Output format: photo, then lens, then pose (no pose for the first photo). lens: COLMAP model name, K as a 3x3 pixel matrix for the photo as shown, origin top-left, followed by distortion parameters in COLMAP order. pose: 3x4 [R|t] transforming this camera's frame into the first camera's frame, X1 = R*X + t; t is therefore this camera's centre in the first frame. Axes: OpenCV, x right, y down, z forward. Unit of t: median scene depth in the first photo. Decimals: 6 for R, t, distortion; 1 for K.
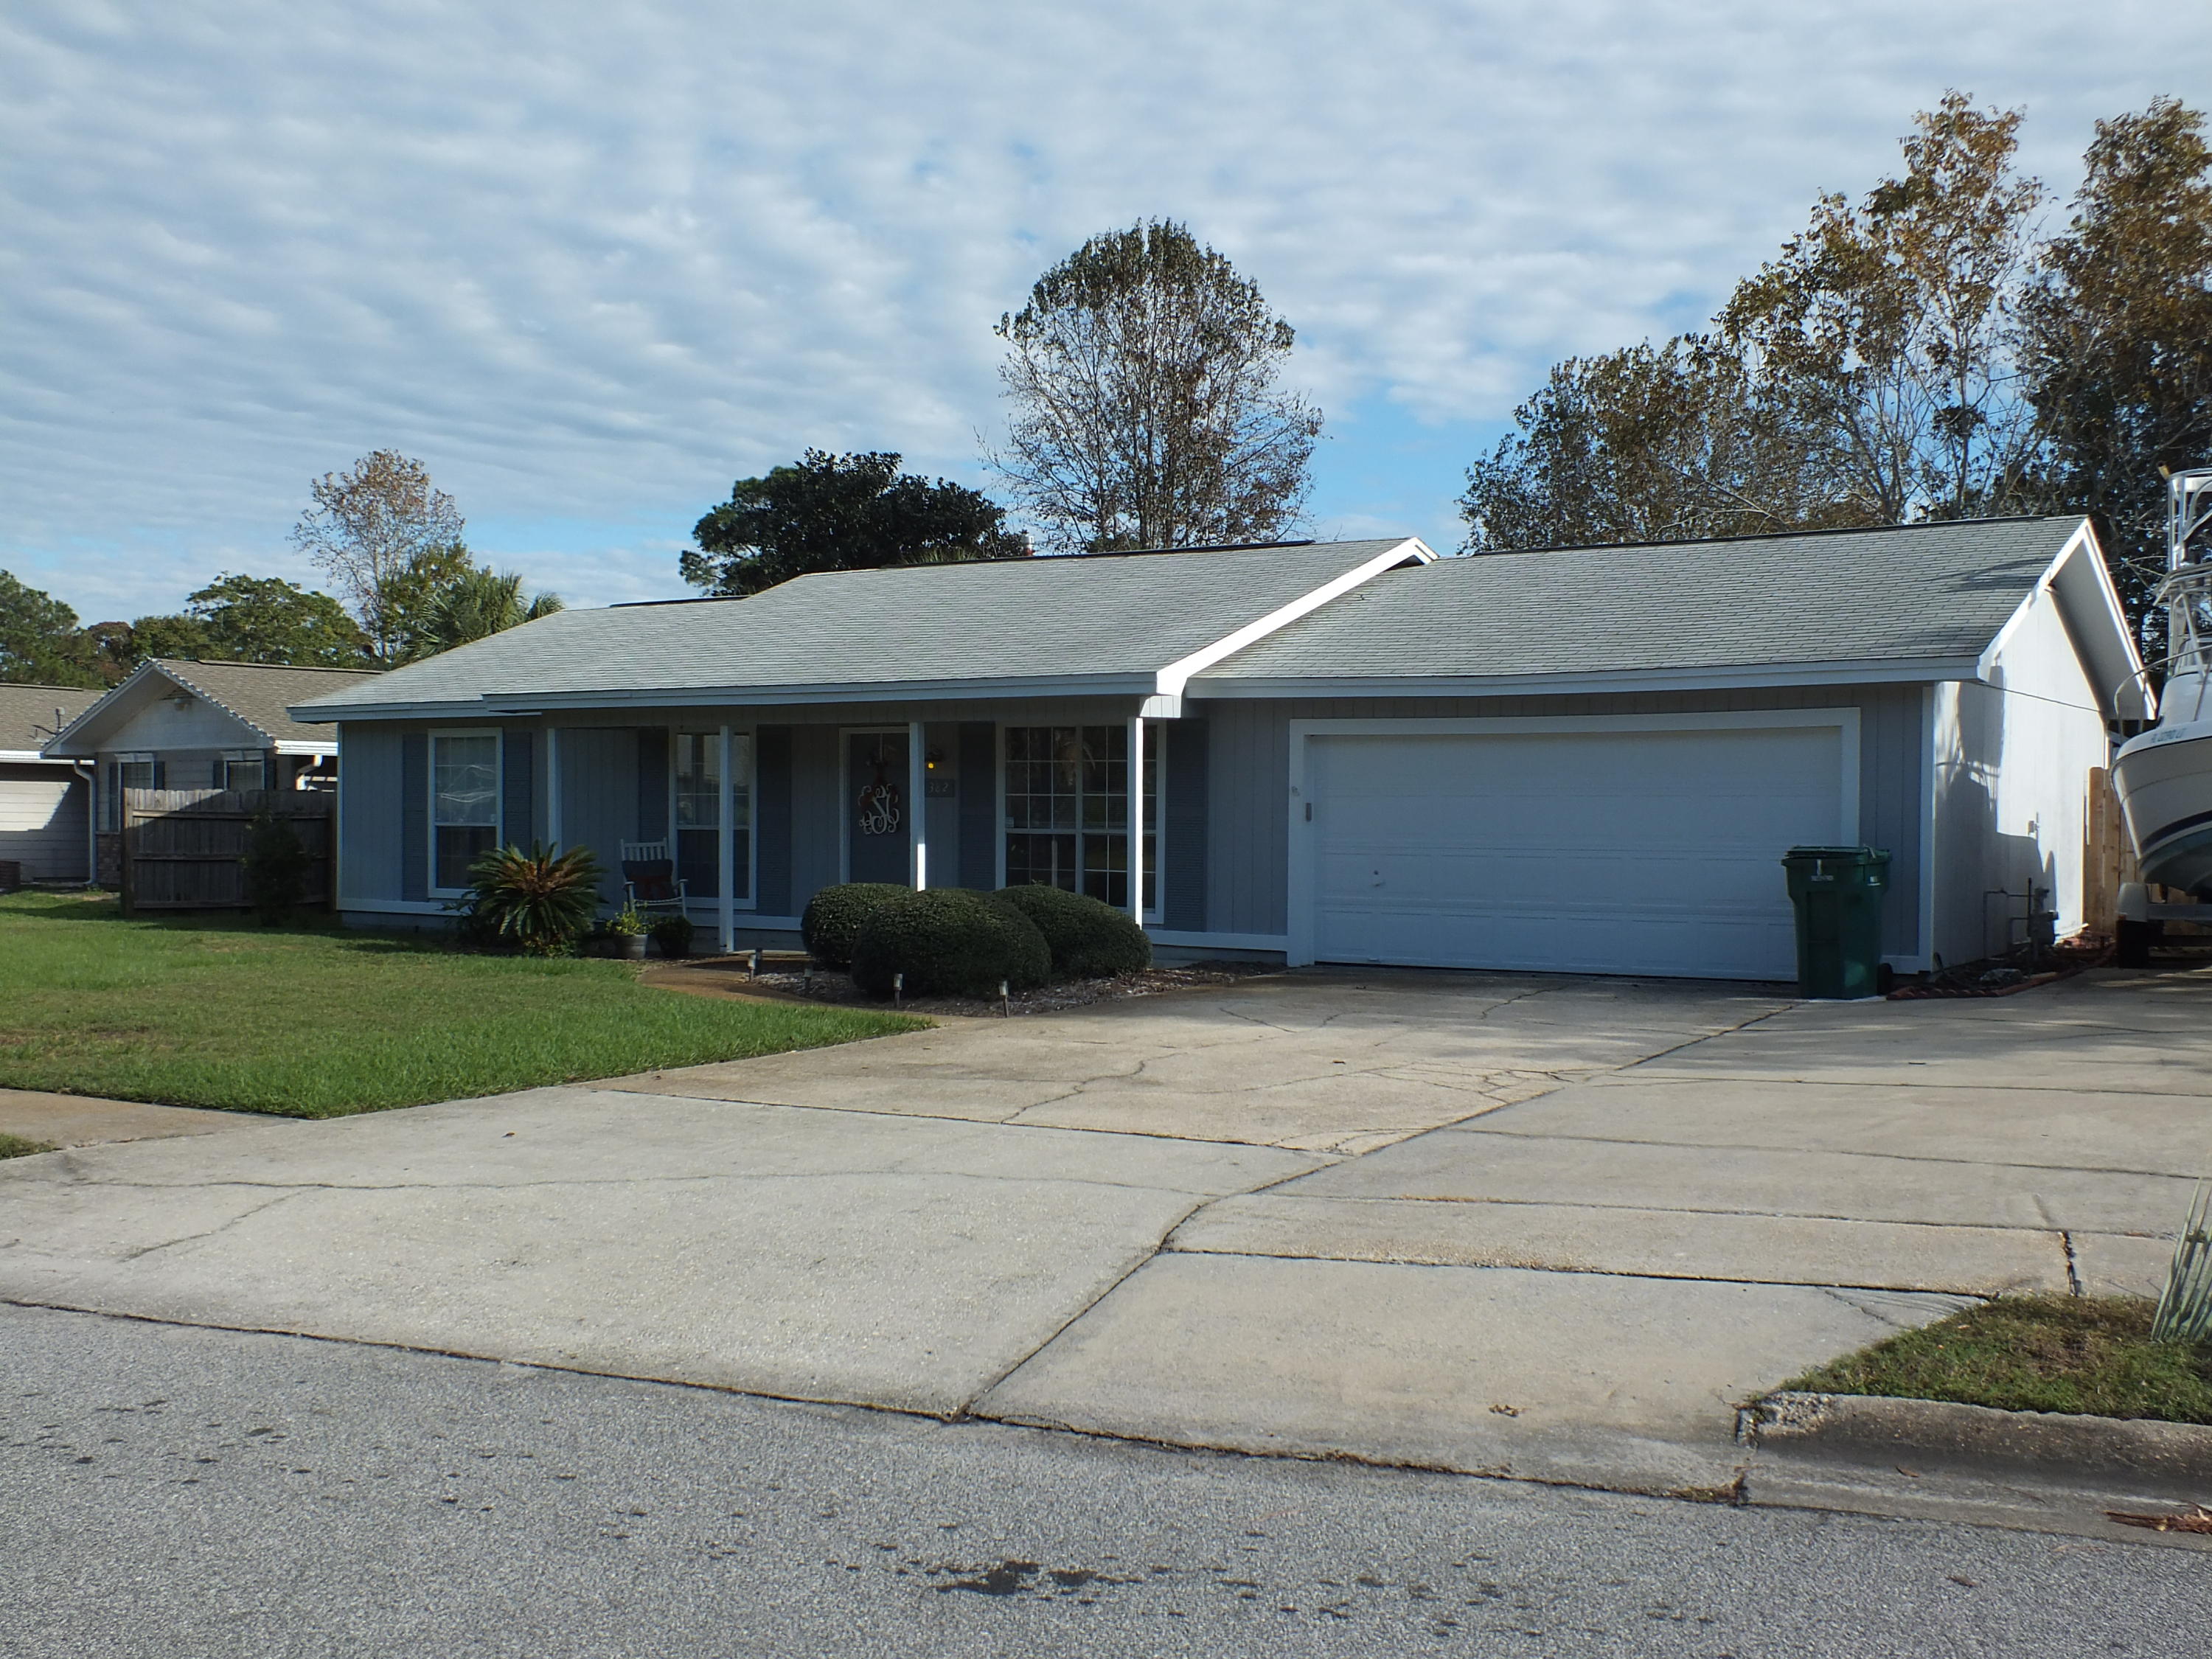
lens RADIAL K [[2311.2, 0, 1106.6], [0, 2311.2, 823.8], [0, 0, 1]] dist [-0.010054, 0.000000]
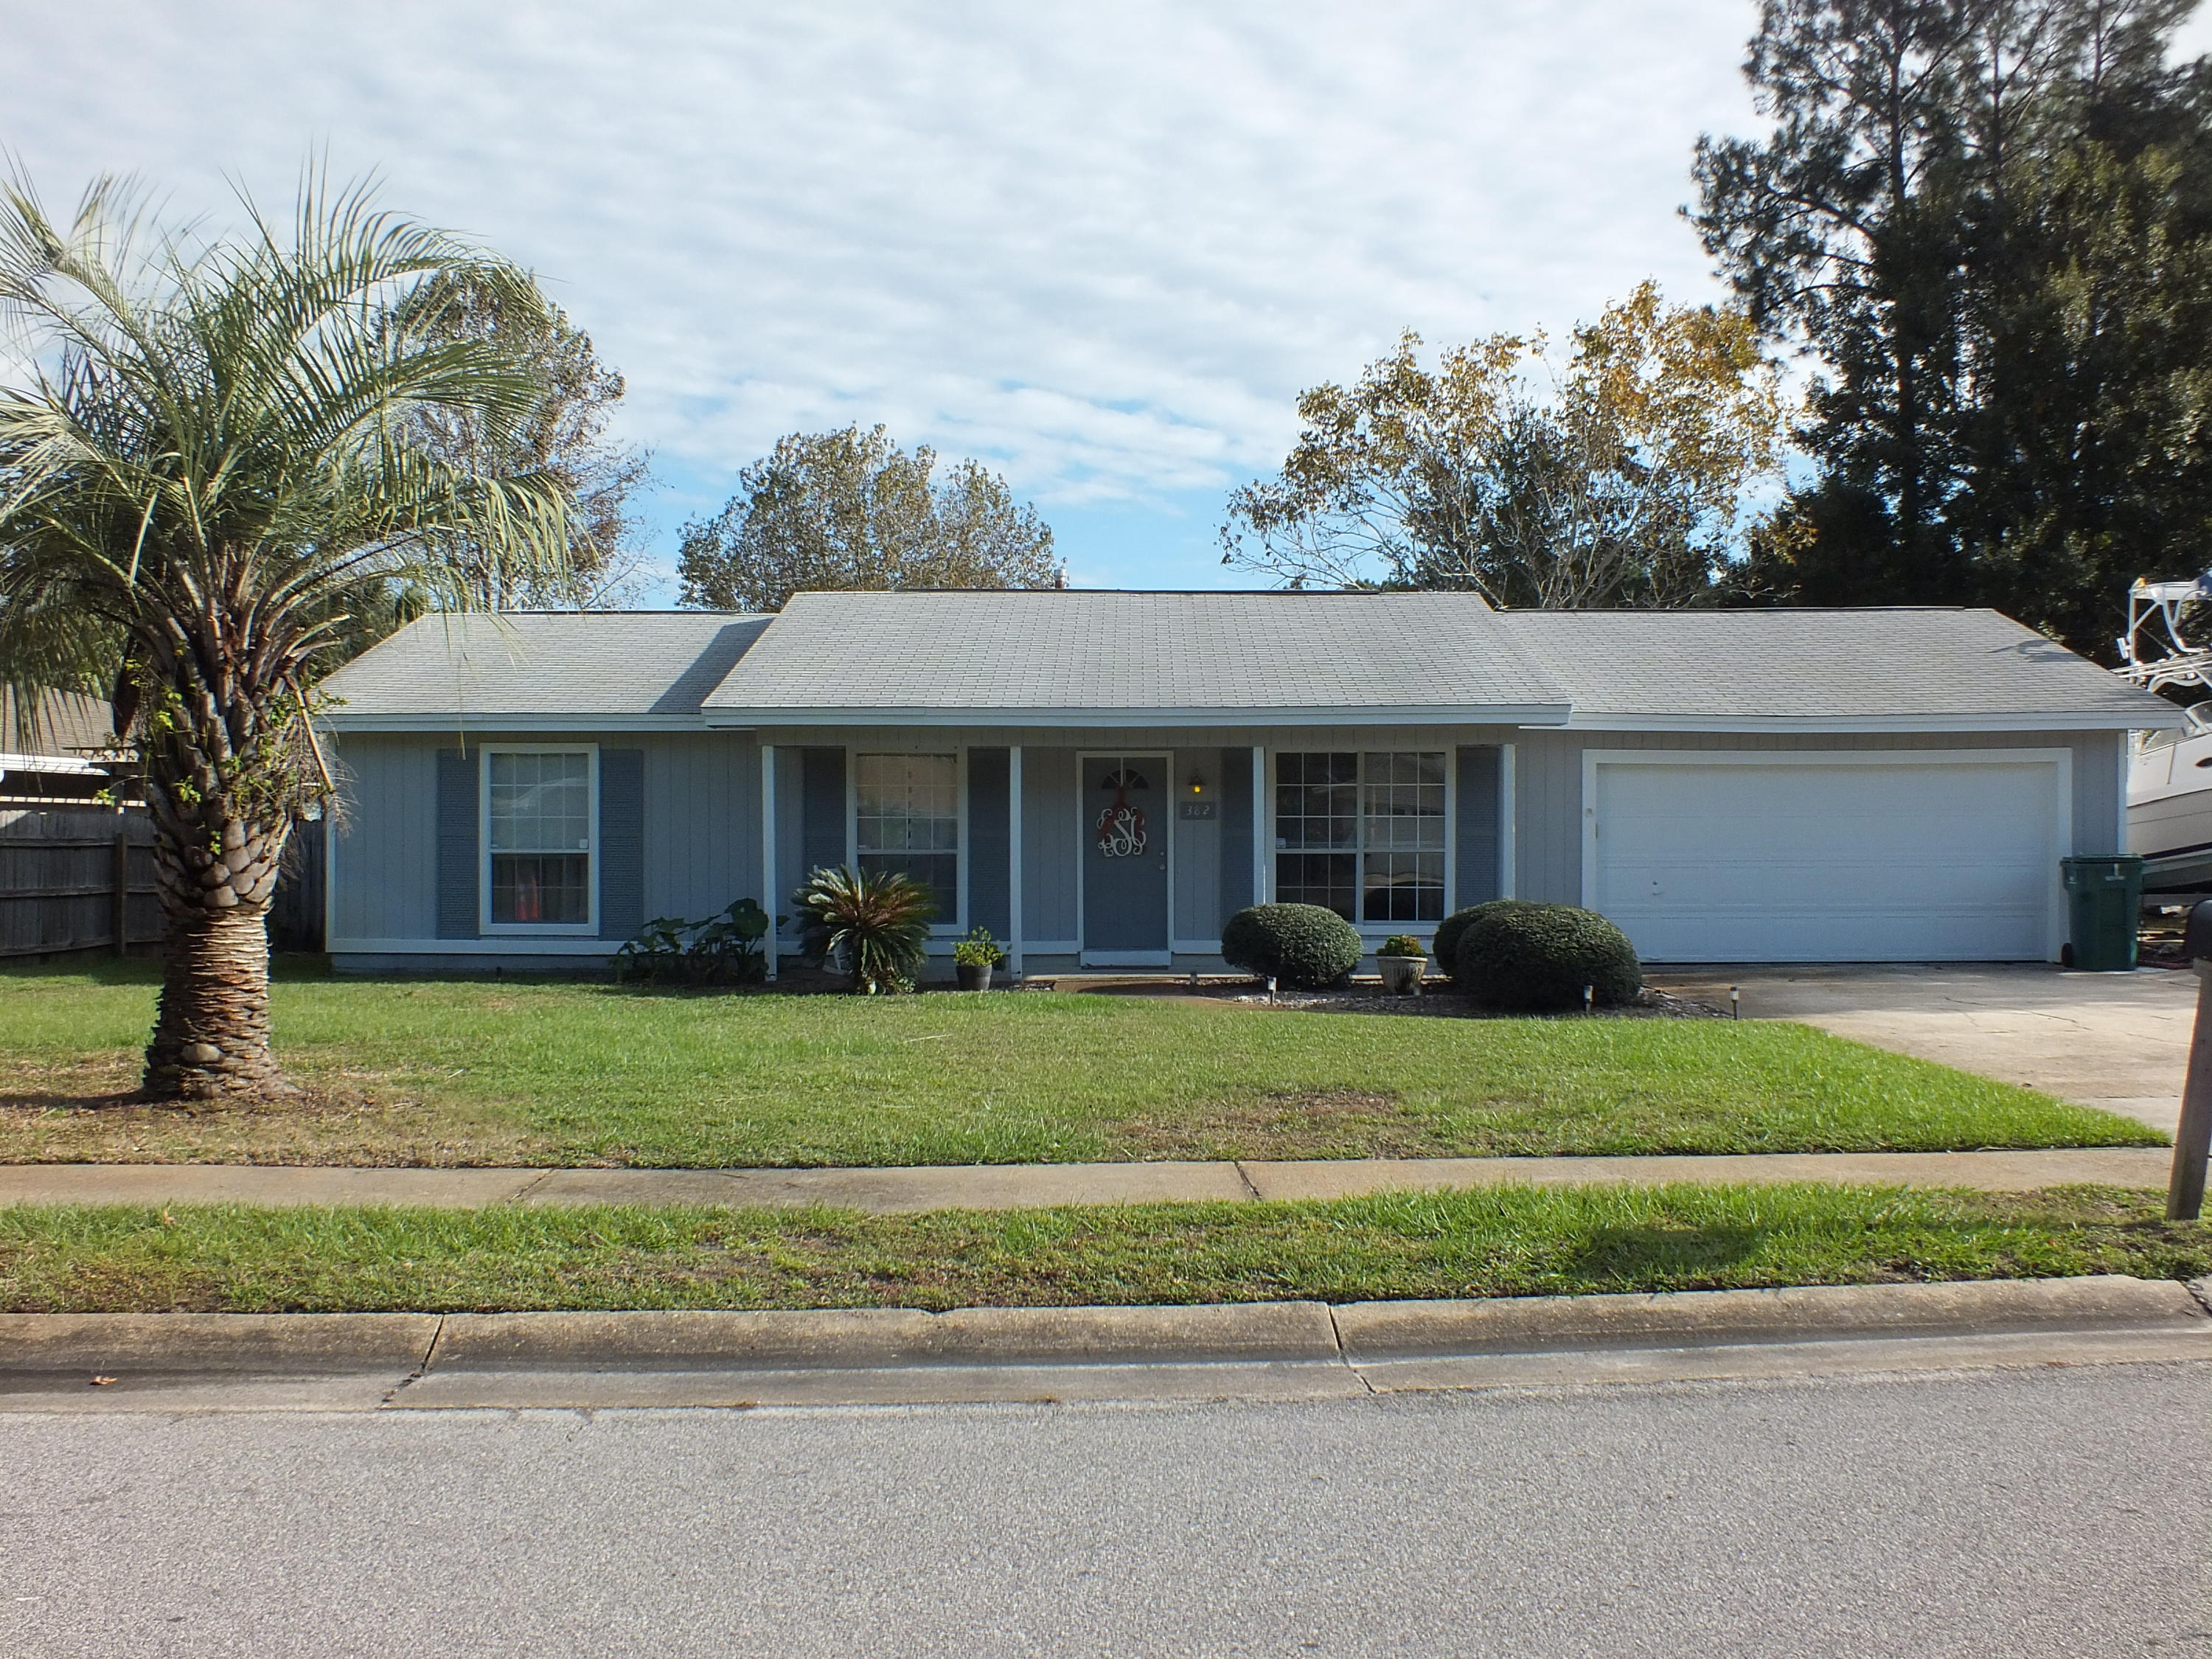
lens RADIAL K [[2023.1, 0, 1095.5], [0, 2023.1, 816.8], [0, 0, 1]] dist [-0.022660, 0.000000]
pose [[0.852031, -0.001116, 0.523491, -0.616304], [0.008769, 0.999888, -0.012140, -0.002255], [-0.523419, 0.014934, 0.851945, 0.269608]]
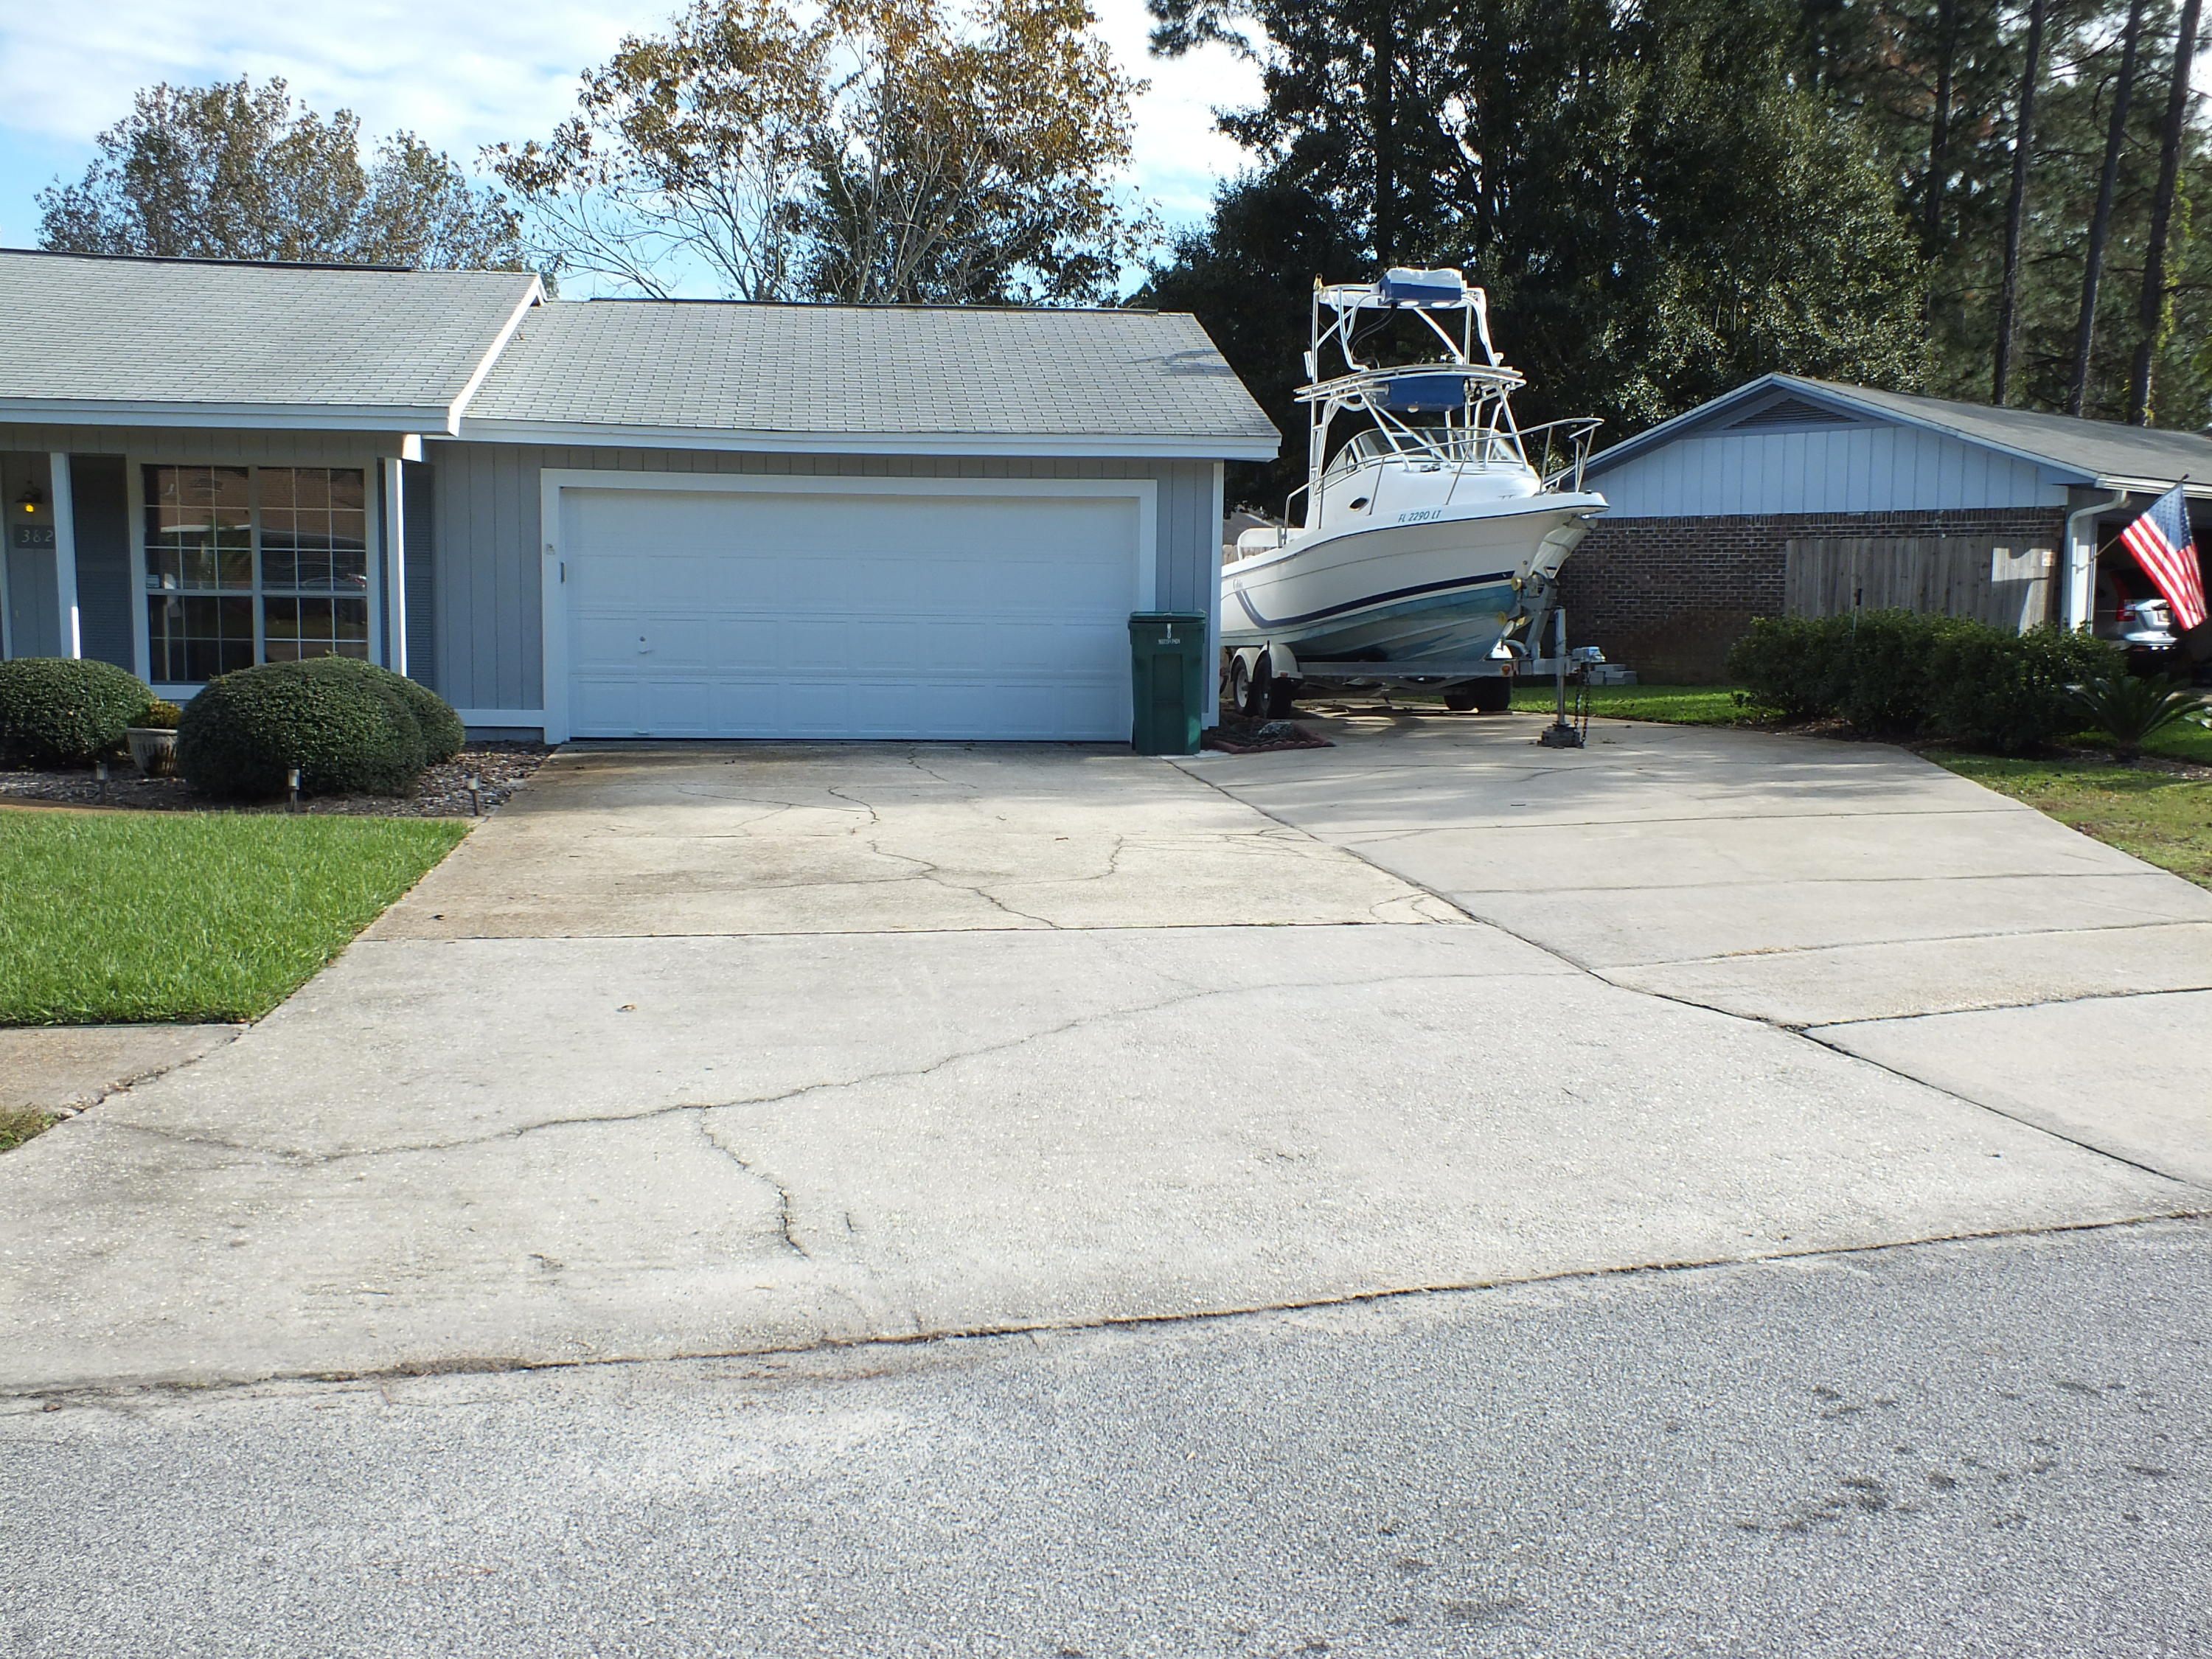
lens RADIAL K [[2220.6, 0, 1095.0], [0, 2220.6, 839.0], [0, 0, 1]] dist [-0.033777, 0.000000]
pose [[0.770717, -0.062090, 0.634145, -0.294850], [-0.008617, 0.994134, 0.107810, 0.003158], [-0.637119, -0.088556, 0.765661, 0.187160]]
